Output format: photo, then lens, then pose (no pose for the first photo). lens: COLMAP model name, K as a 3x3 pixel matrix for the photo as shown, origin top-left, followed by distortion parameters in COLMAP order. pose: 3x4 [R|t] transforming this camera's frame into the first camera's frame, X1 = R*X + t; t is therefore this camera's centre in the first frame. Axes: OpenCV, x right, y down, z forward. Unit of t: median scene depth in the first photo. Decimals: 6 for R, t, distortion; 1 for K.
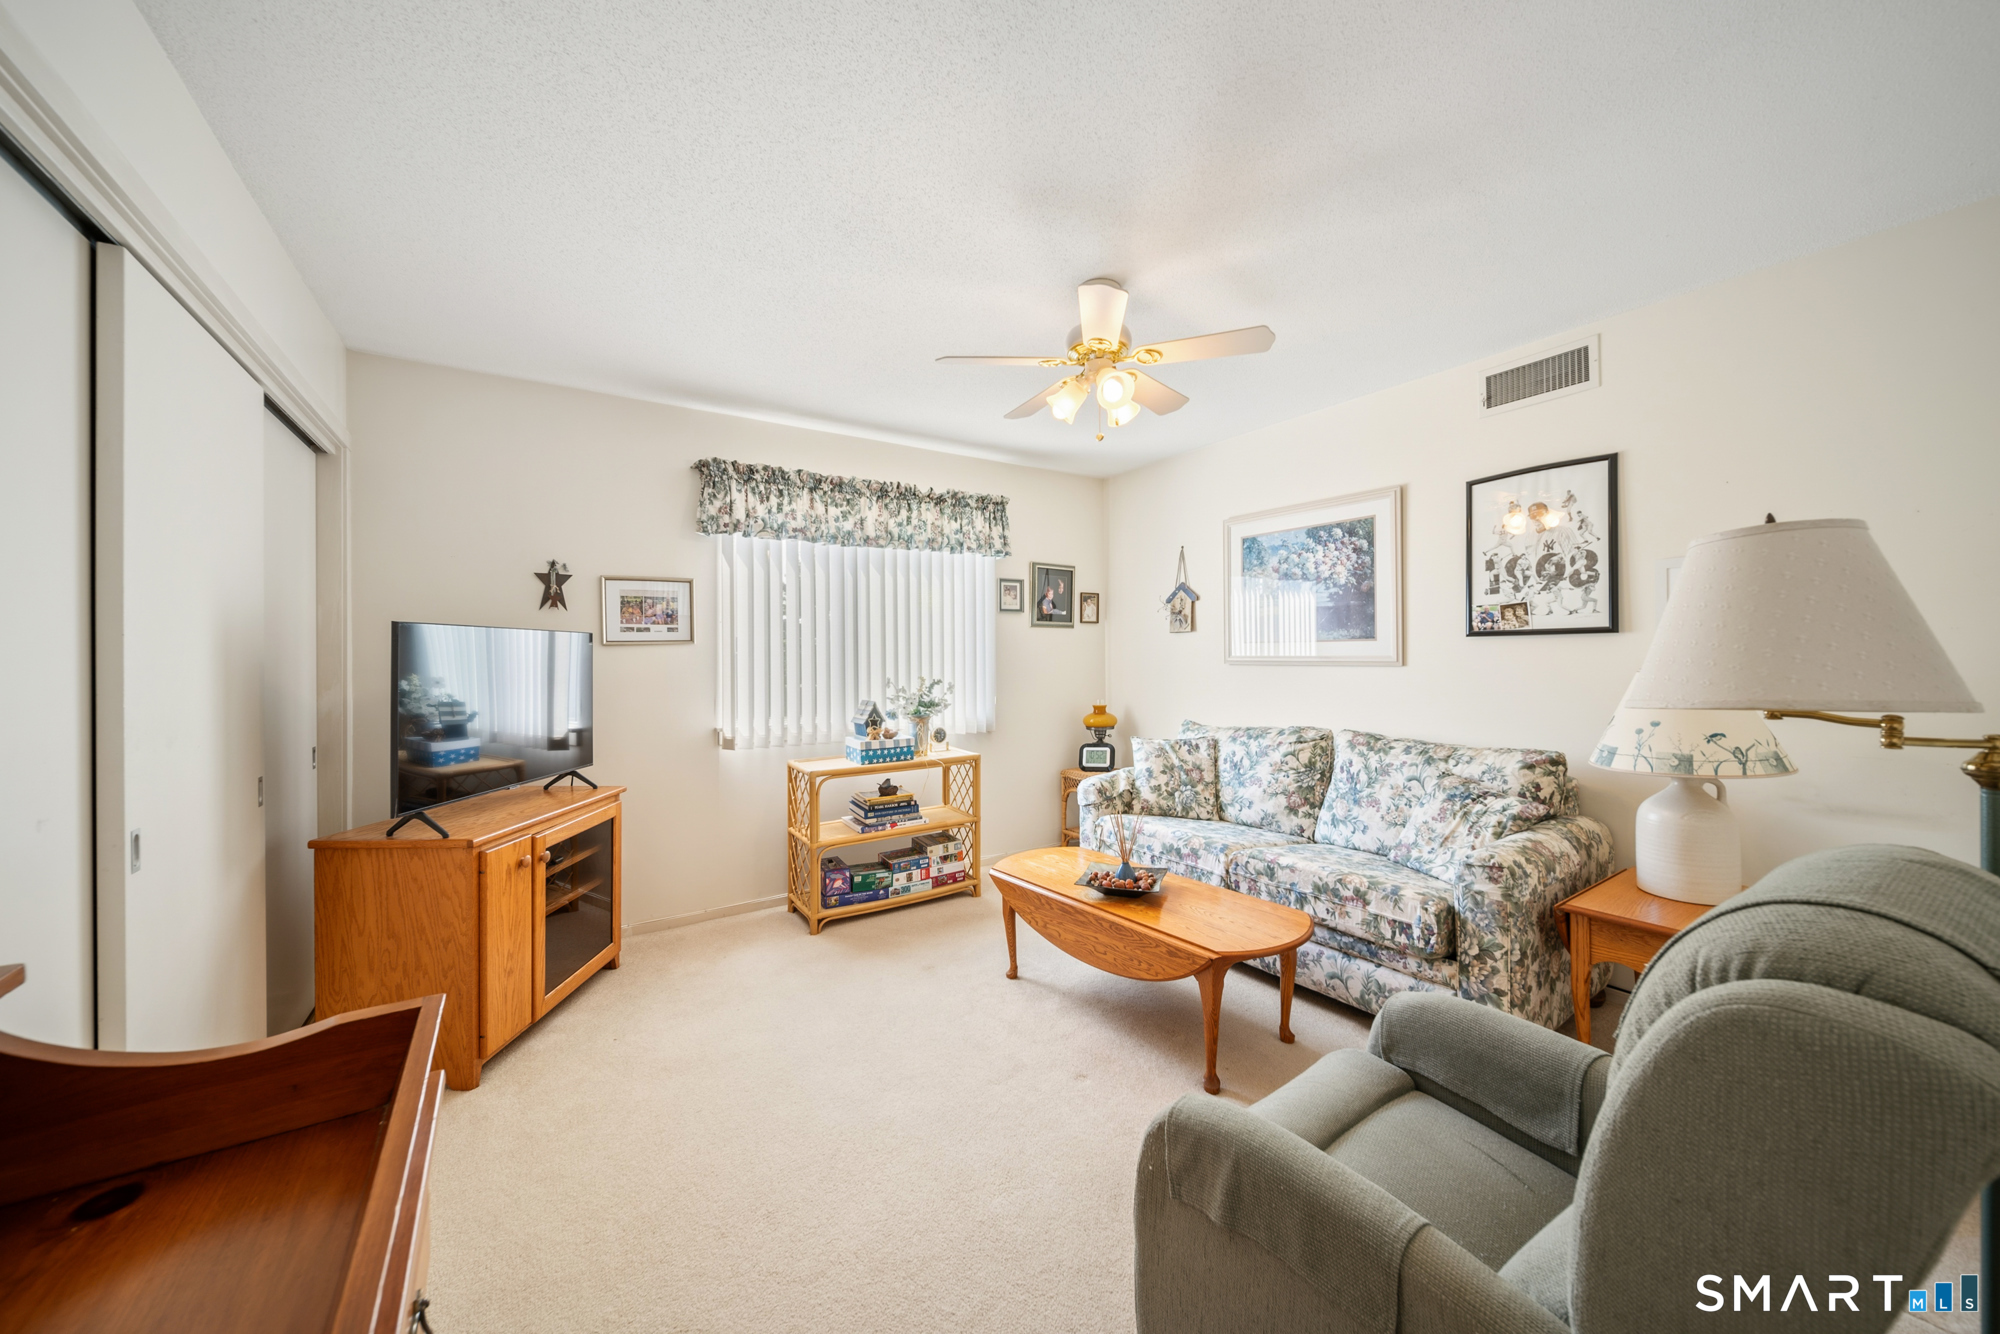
lens RADIAL K [[710.5, 0, 986.4], [0, 710.5, 644.0], [0, 0, 1]] dist [-0.000868, -0.000059]
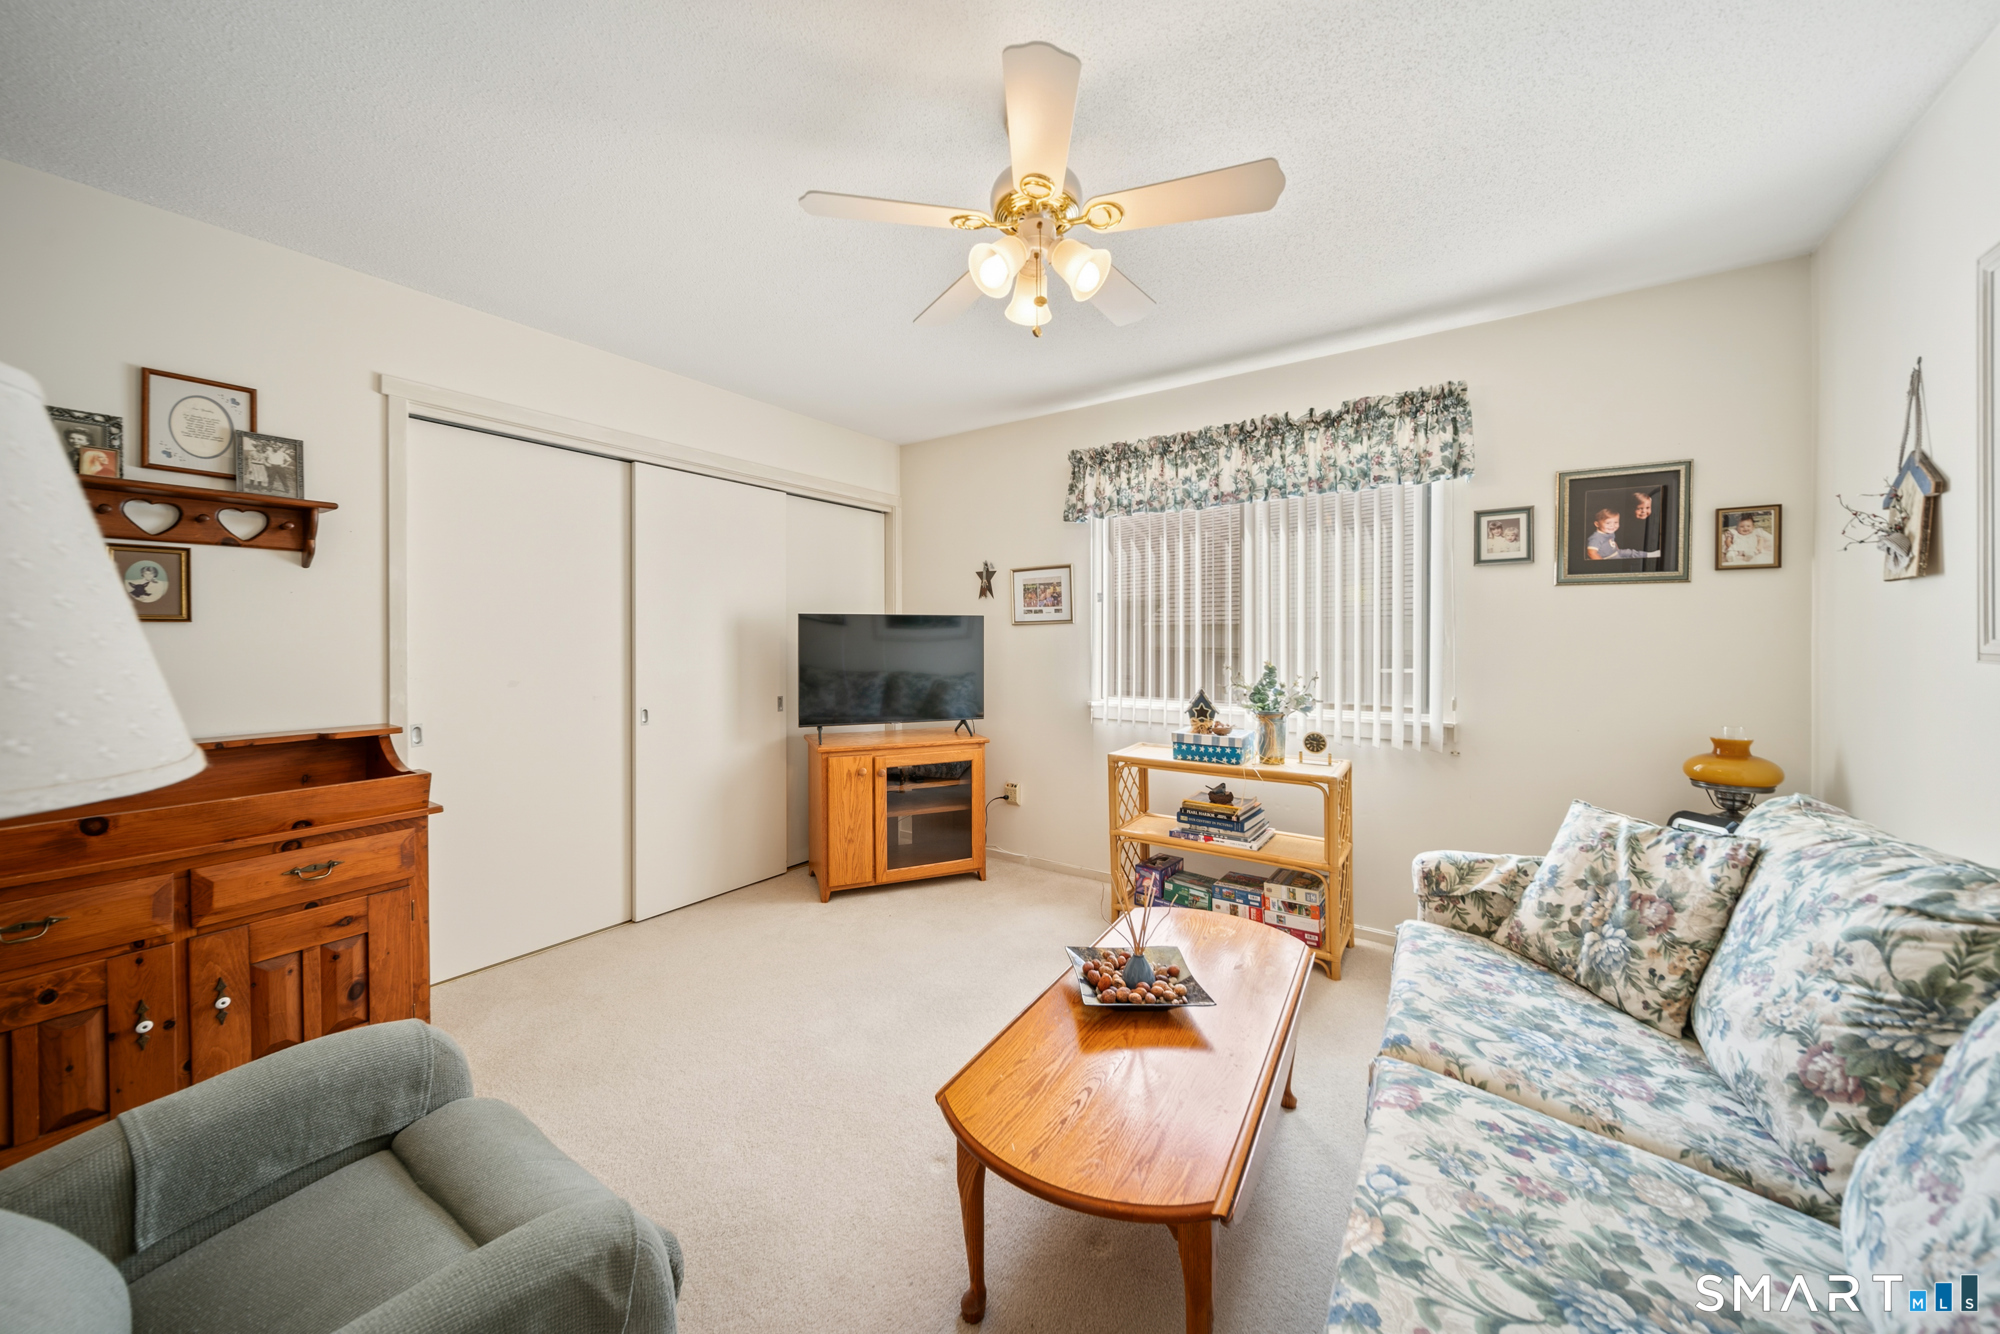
lens RADIAL K [[704.6, 0, 989.7], [0, 704.6, 632.7], [0, 0, 1]] dist [0.000312, -0.000003]
pose [[0.369606, 0.003012, -0.929184, 0.524901], [0.013722, 0.999868, 0.008699, 0.003378], [0.929087, -0.015966, 0.369516, 0.448914]]
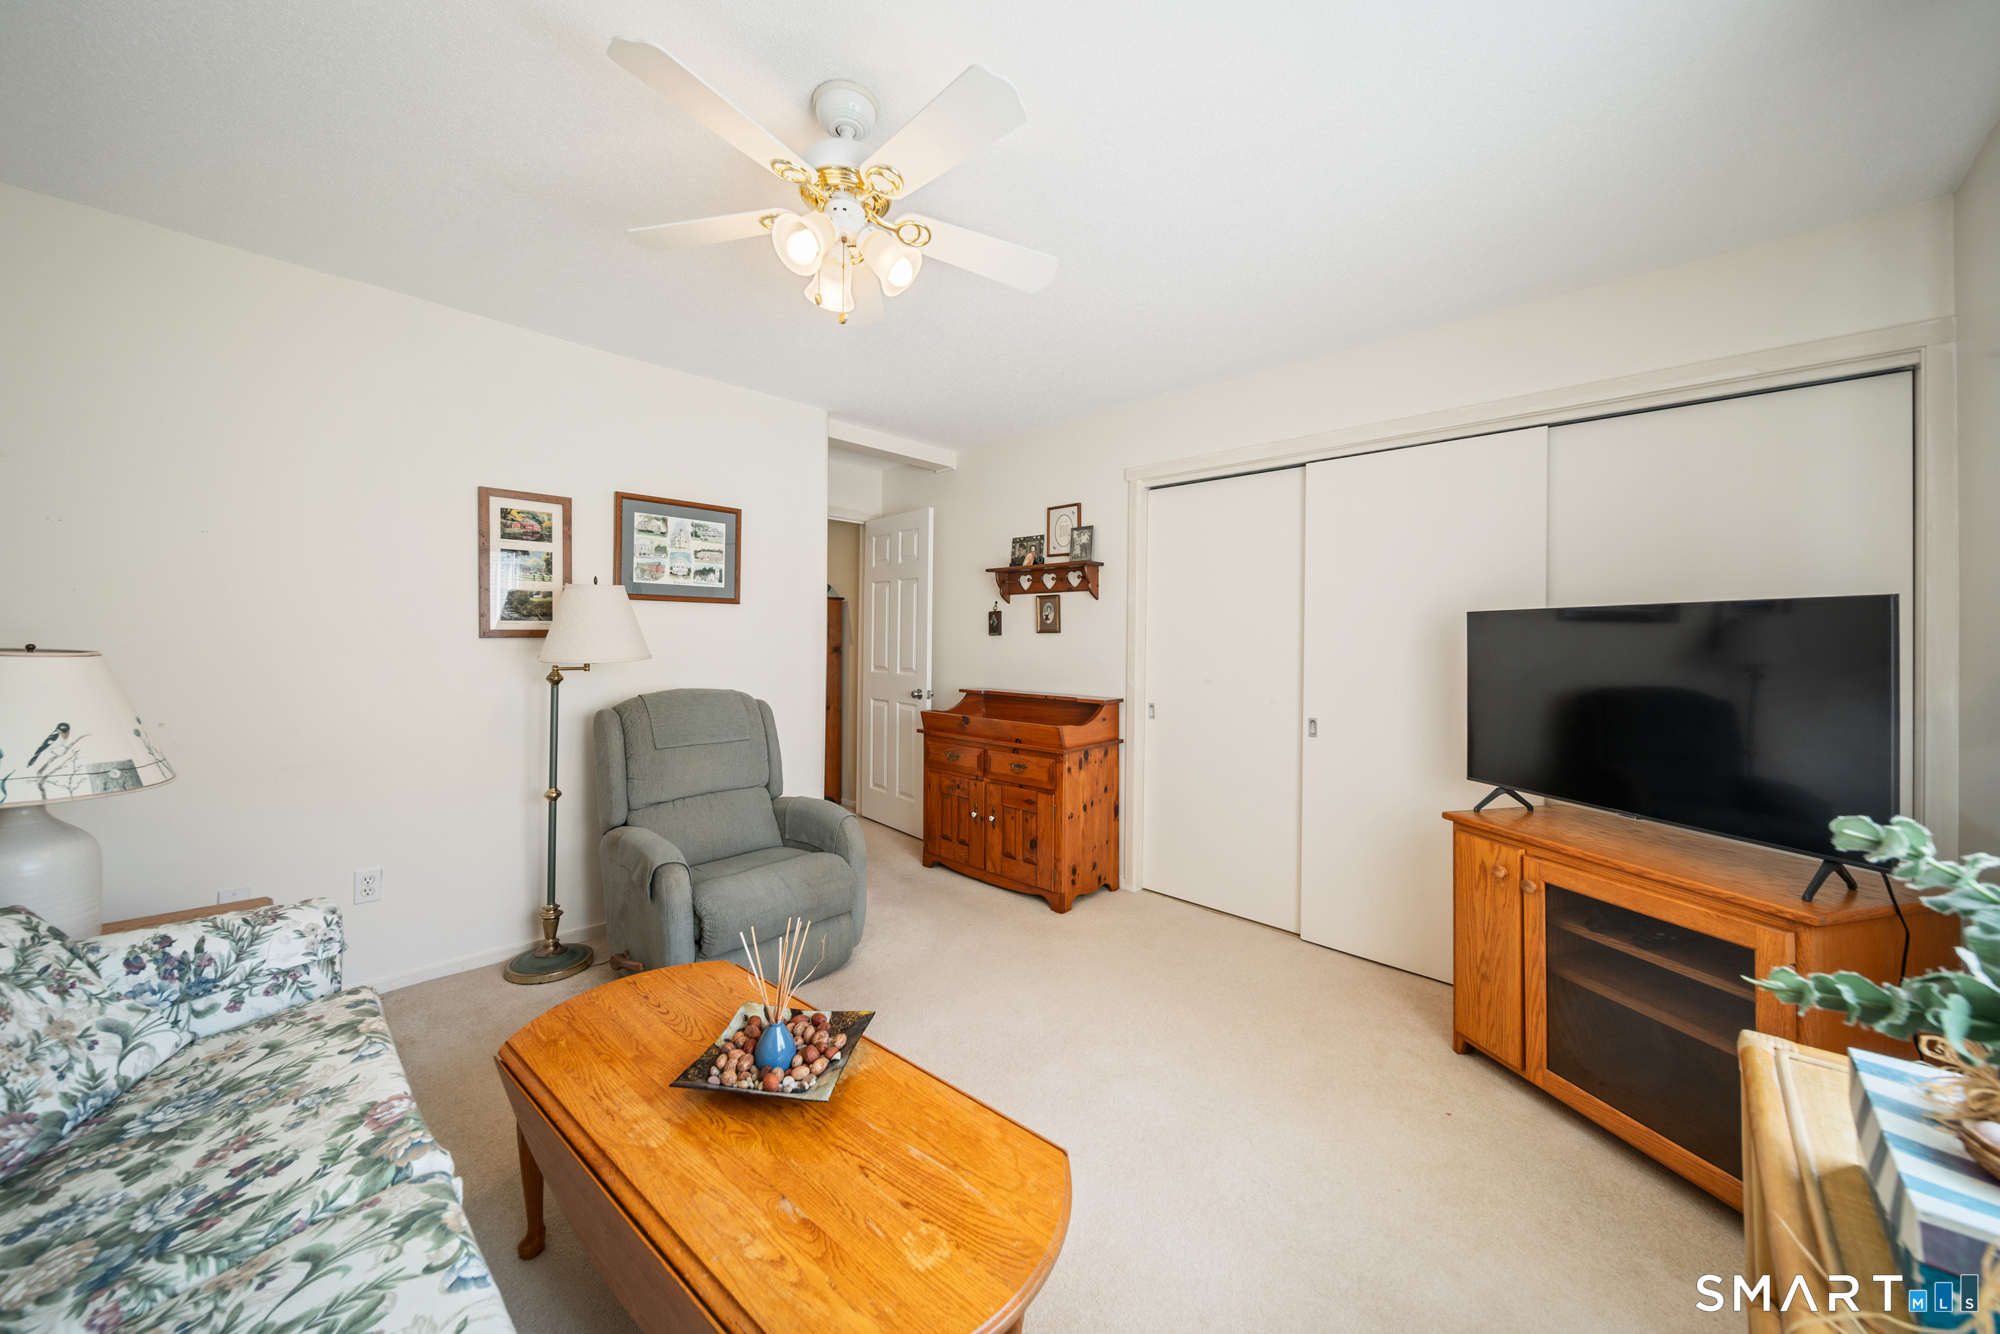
lens RADIAL K [[704.6, 0, 989.7], [0, 704.6, 632.7], [0, 0, 1]] dist [0.000312, -0.000003]
pose [[-0.973739, -0.006463, -0.227576, 0.115156], [-0.000858, 0.999694, -0.024721, 0.017685], [0.227666, -0.023876, -0.973446, 1.097832]]
